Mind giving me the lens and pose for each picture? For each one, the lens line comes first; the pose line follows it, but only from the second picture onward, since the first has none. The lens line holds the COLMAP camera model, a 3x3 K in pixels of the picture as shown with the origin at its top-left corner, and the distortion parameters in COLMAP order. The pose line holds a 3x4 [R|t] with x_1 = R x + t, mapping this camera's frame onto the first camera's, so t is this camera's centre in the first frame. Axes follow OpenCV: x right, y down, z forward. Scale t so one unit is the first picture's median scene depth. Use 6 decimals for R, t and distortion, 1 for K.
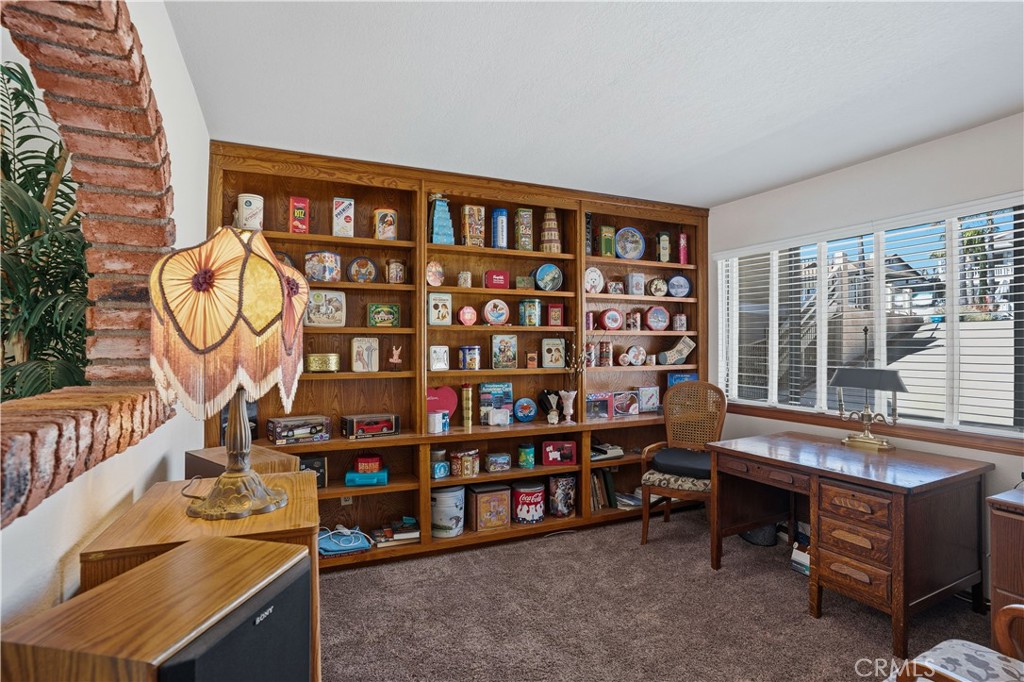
lens RADIAL K [[503.3, 0, 515.5], [0, 503.3, 341.8], [0, 0, 1]] dist [-0.045221, 0.016271]
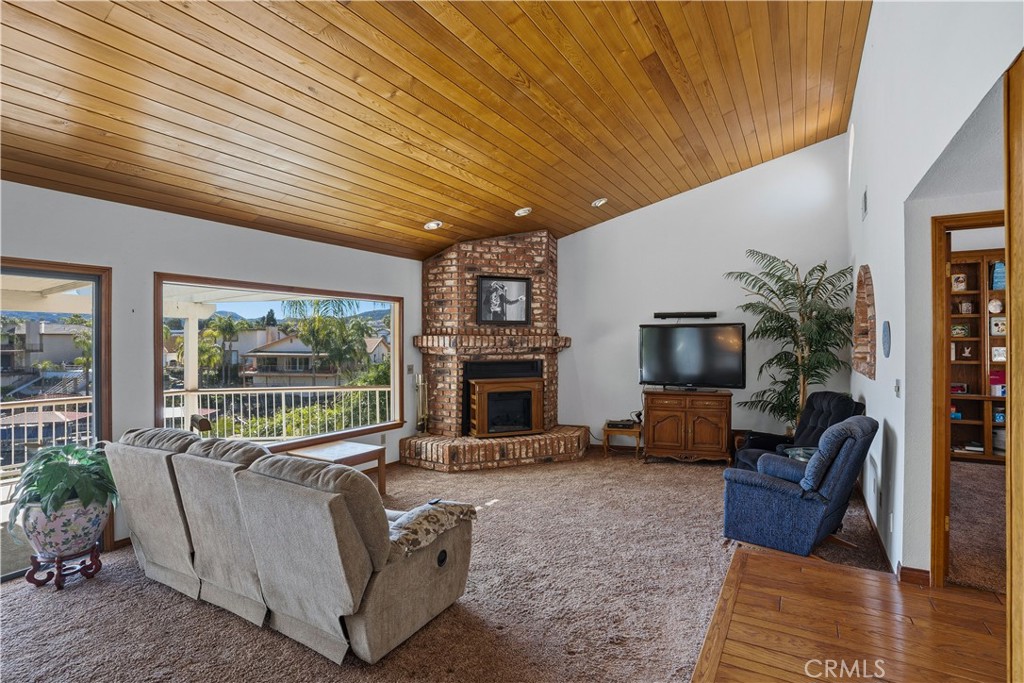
lens RADIAL K [[503.3, 0, 502.2], [0, 503.3, 340.0], [0, 0, 1]] dist [-0.045221, 0.016271]
pose [[0.562535, -0.005538, -0.826755, 0.266879], [0.008136, 0.999966, -0.001162, -0.027499], [0.826734, -0.006073, 0.562561, -1.314664]]
